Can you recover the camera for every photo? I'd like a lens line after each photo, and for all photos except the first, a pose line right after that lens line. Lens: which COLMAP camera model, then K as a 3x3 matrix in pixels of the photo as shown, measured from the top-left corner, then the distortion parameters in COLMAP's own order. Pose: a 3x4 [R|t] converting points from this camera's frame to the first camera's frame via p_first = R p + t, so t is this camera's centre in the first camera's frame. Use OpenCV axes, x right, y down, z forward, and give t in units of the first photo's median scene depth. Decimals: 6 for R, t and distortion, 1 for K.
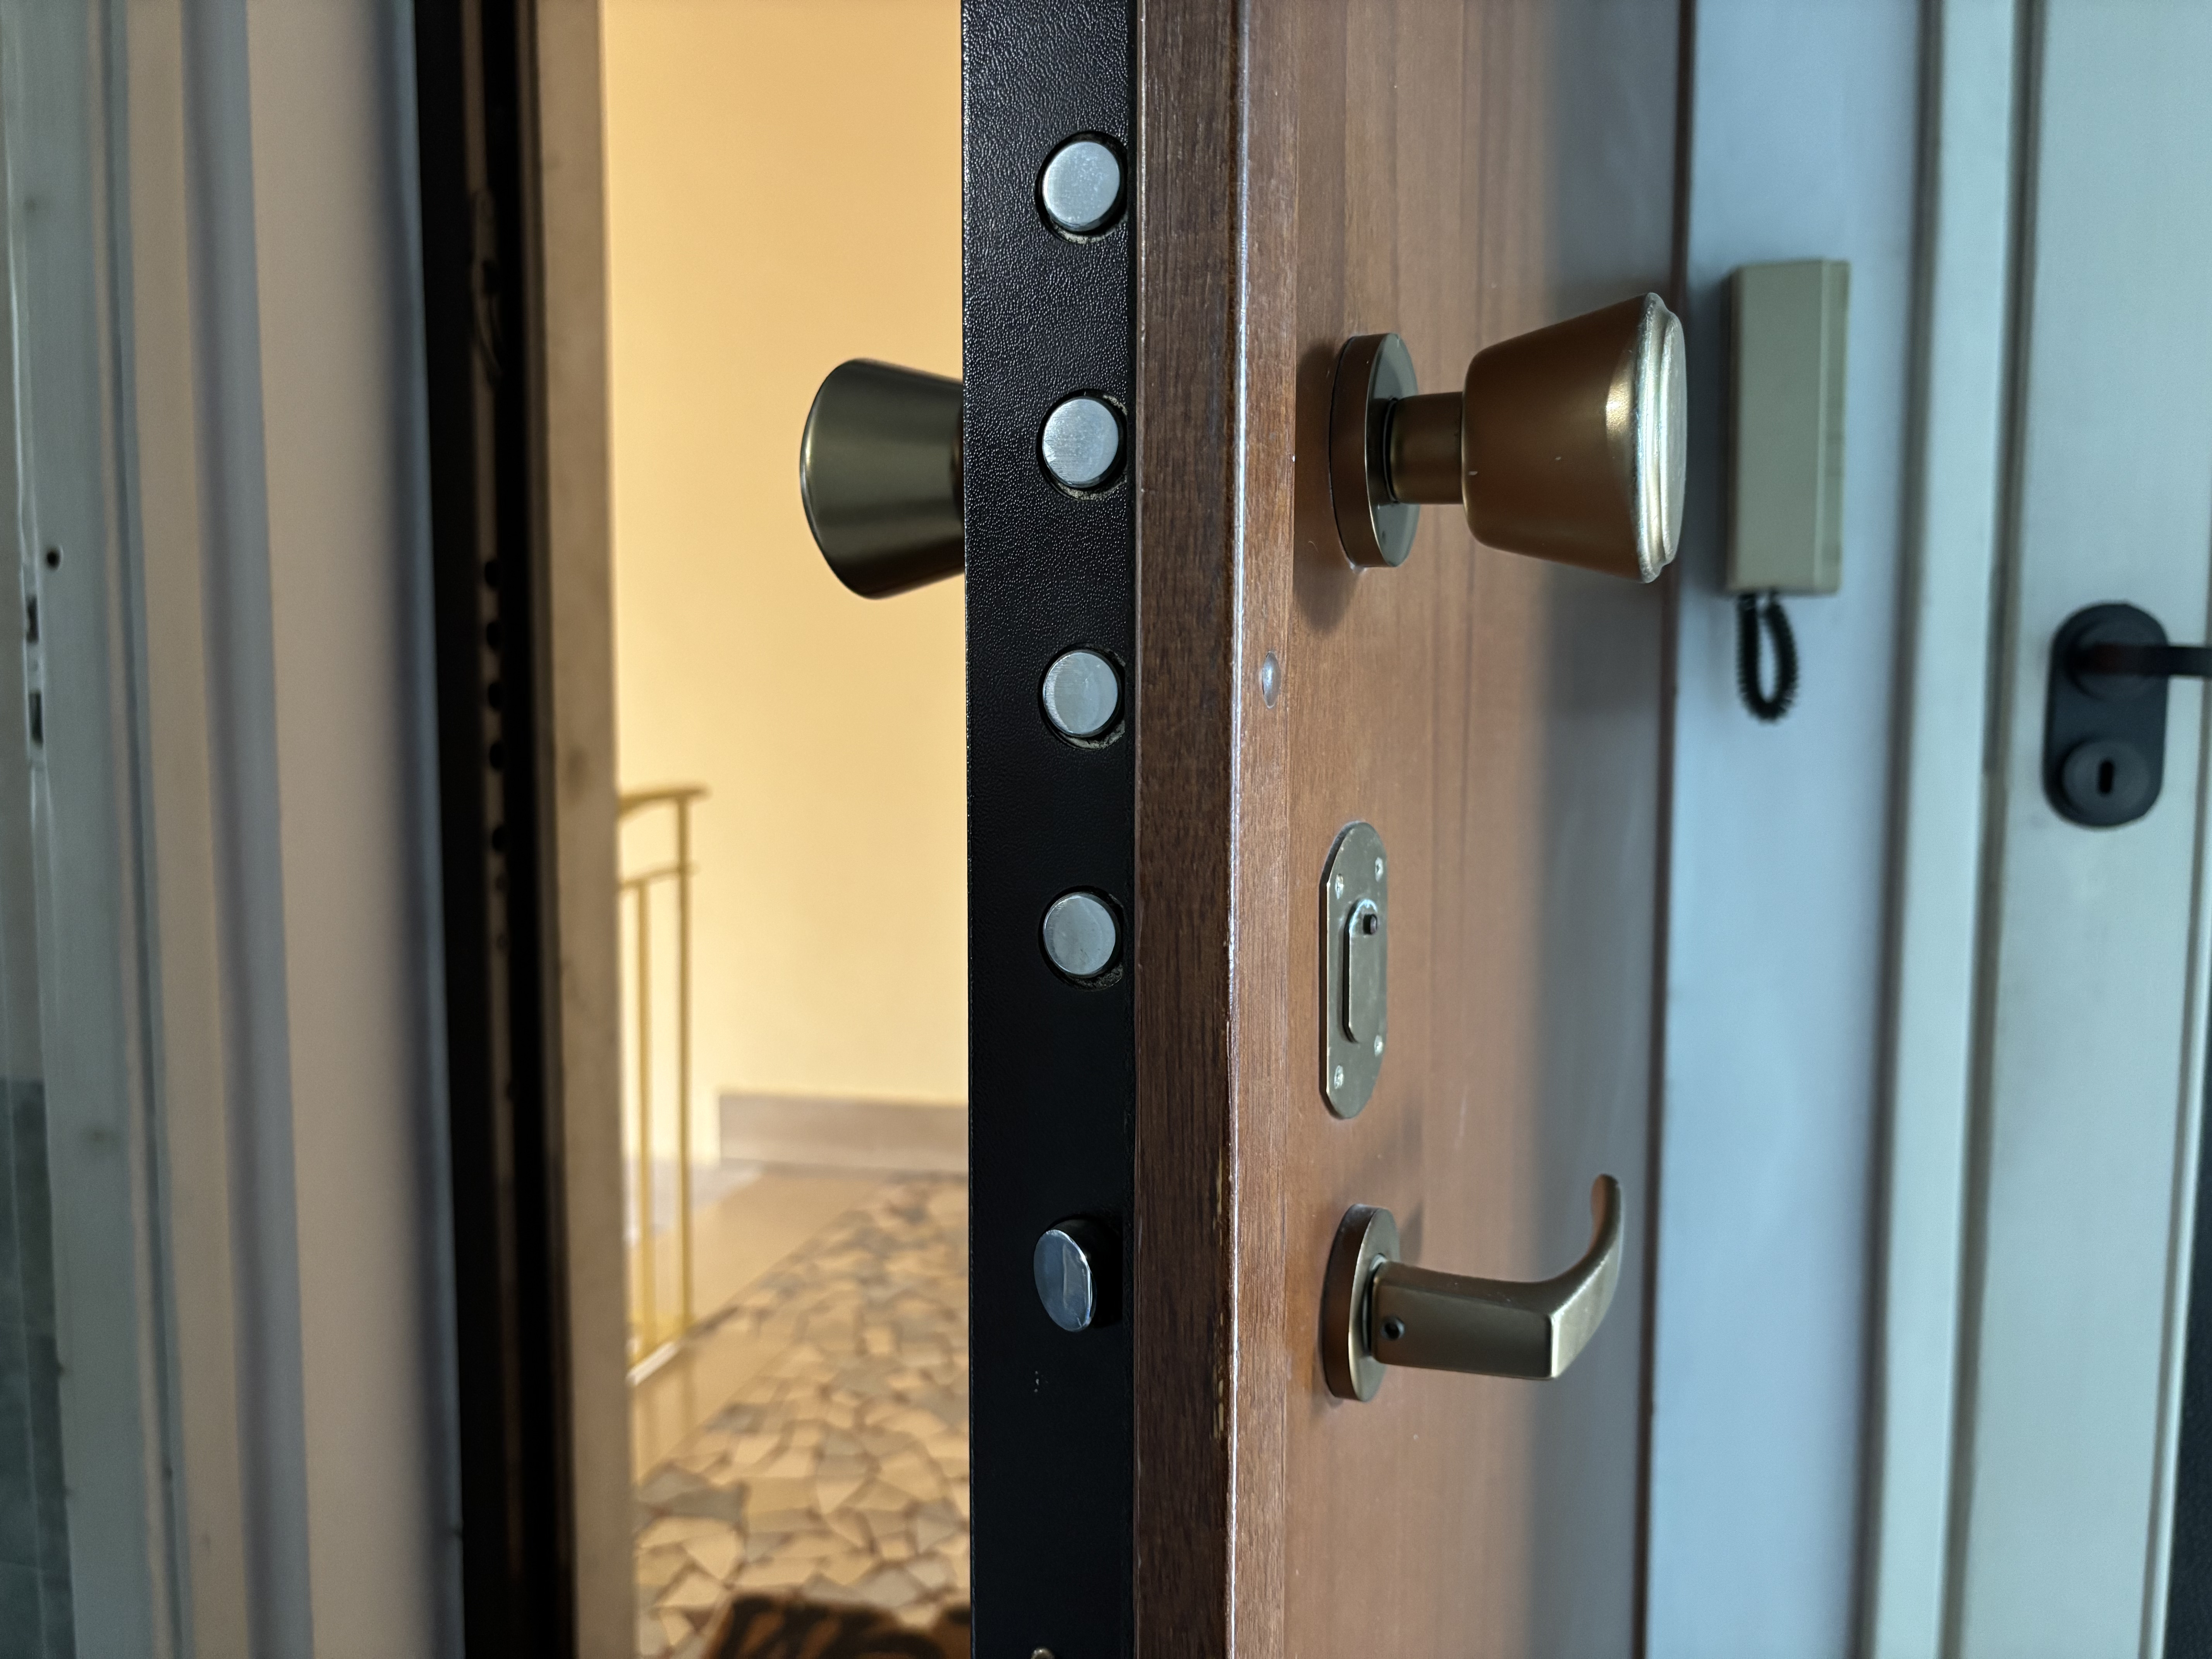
lens RADIAL K [[1671.6, 0, 1105.8], [0, 1671.6, 840.1], [0, 0, 1]] dist [0.047549, -0.053643]
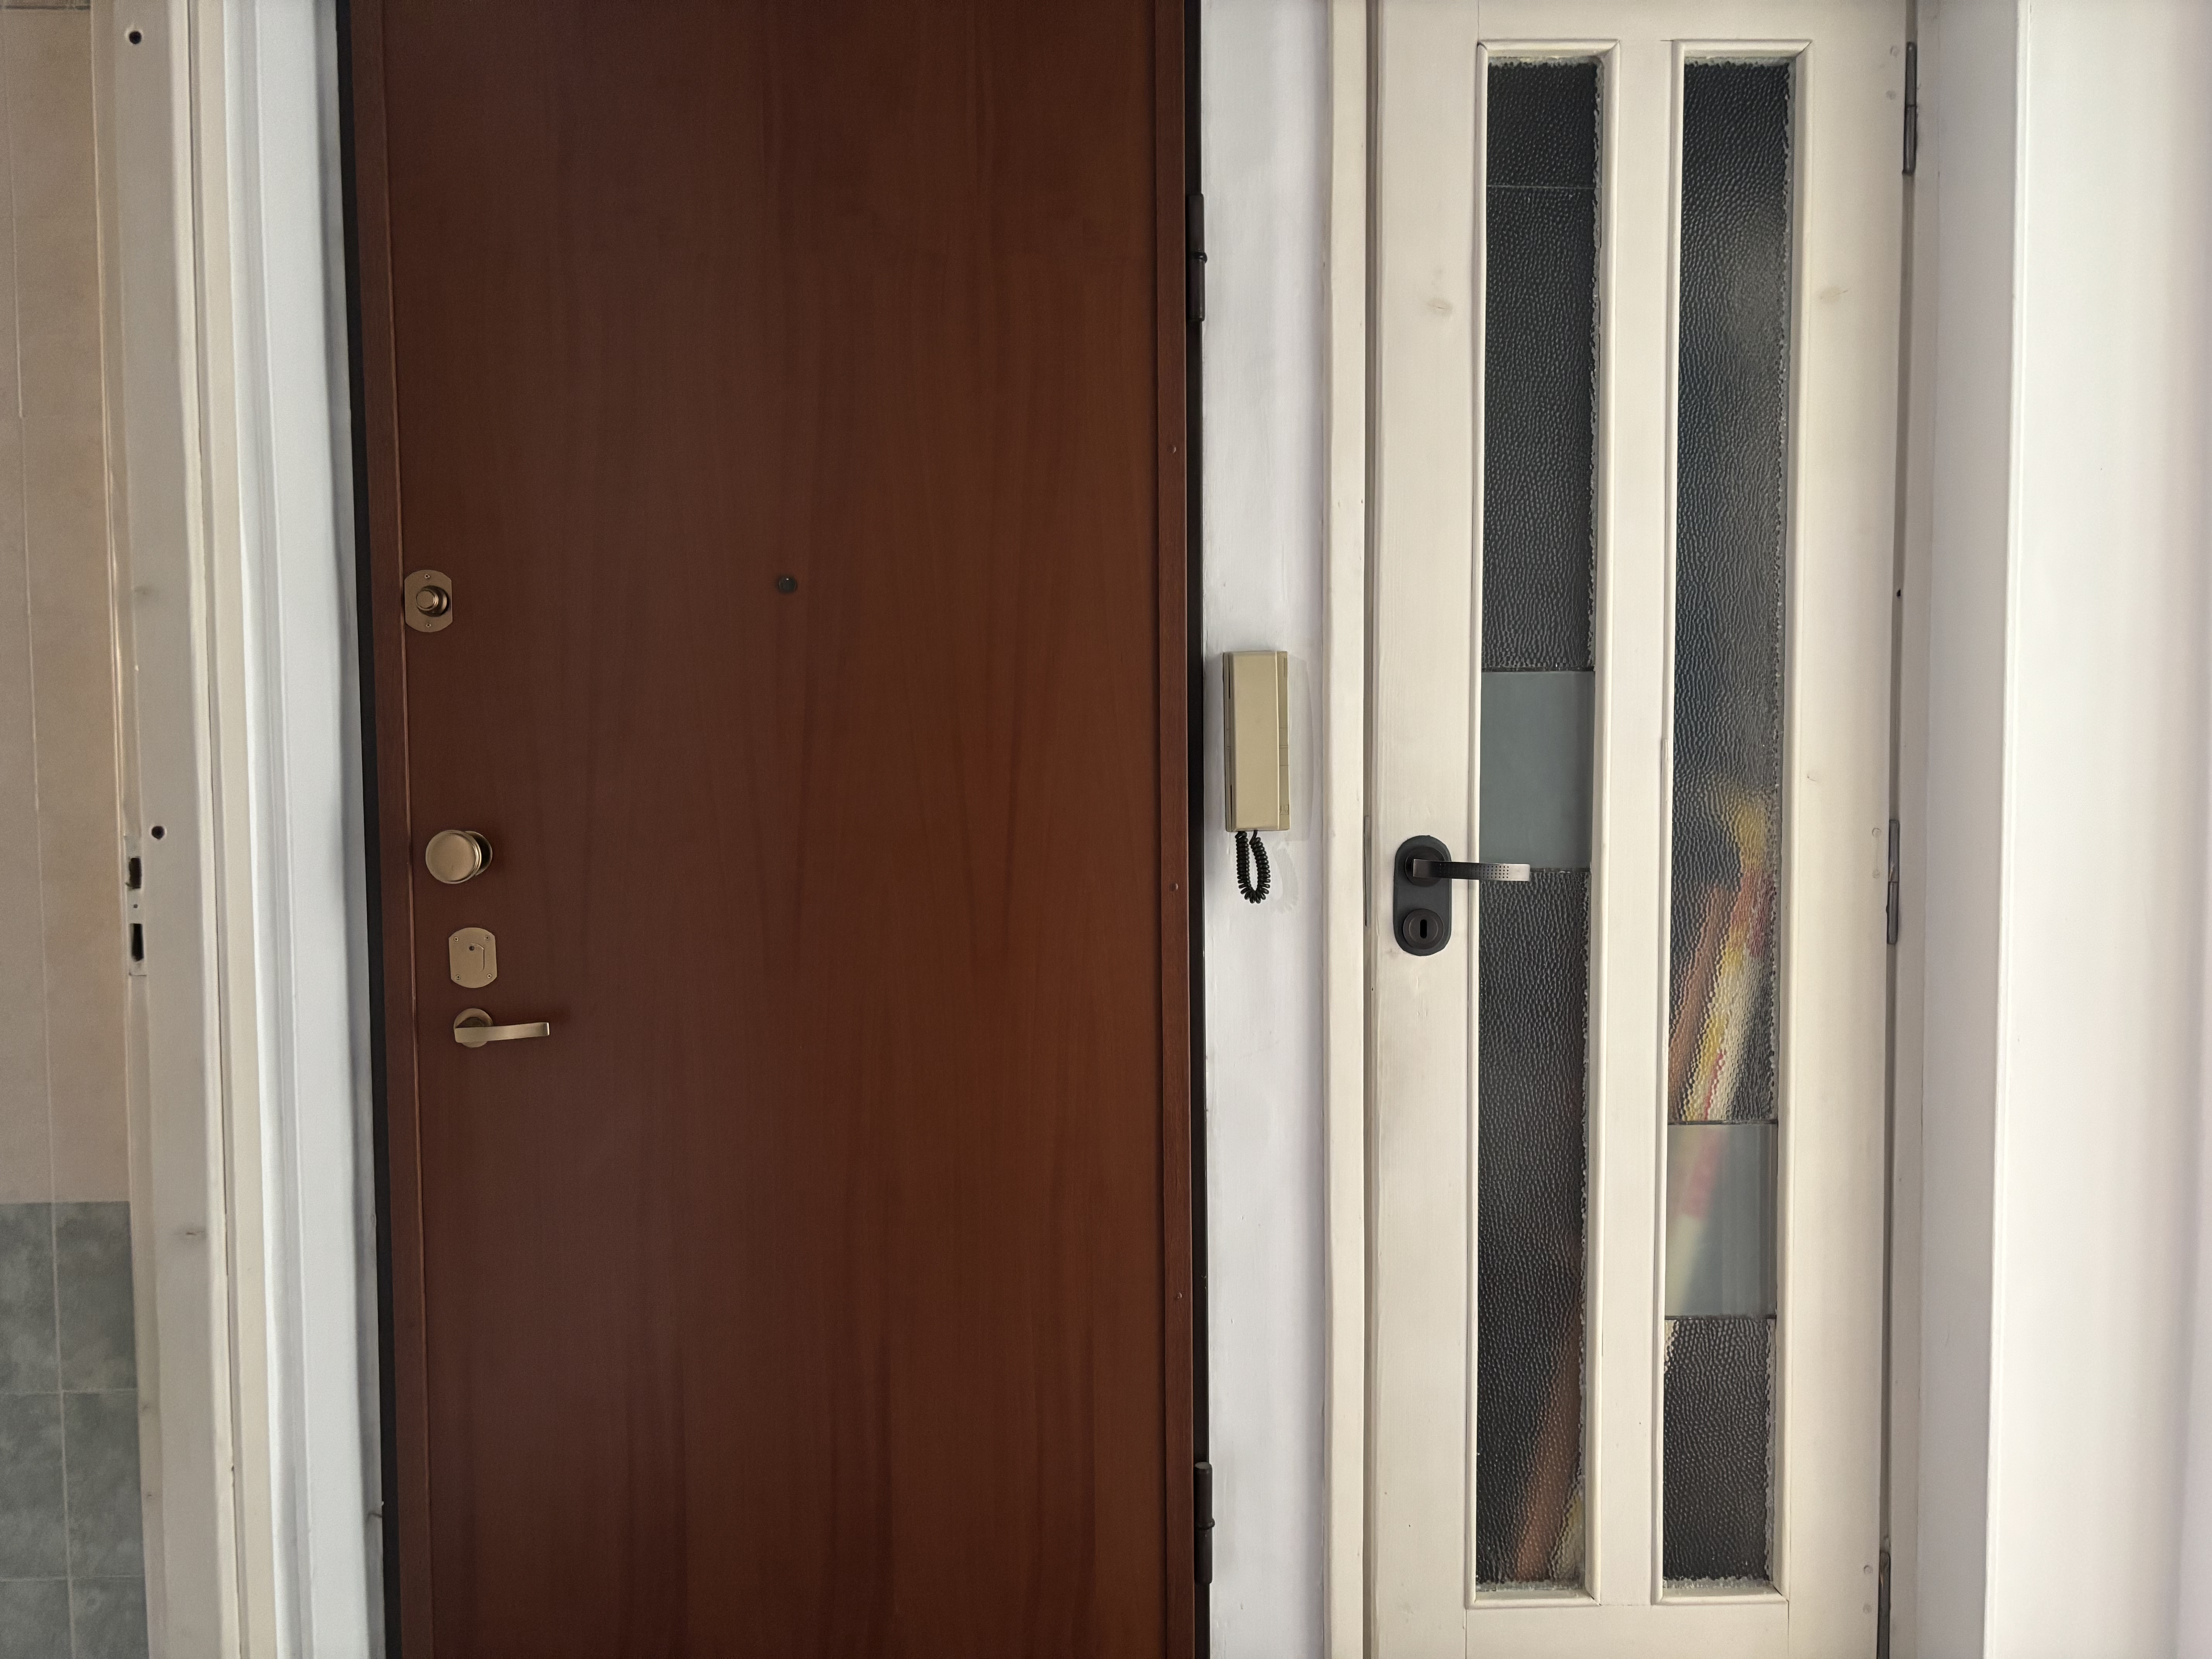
lens RADIAL K [[1671.6, 0, 1100.5], [0, 1671.6, 830.0], [0, 0, 1]] dist [0.047549, -0.053643]
pose [[0.948662, -0.020352, 0.315635, -0.314389], [0.033711, 0.998749, -0.036920, -0.087647], [-0.314489, 0.045665, 0.948162, -0.622077]]
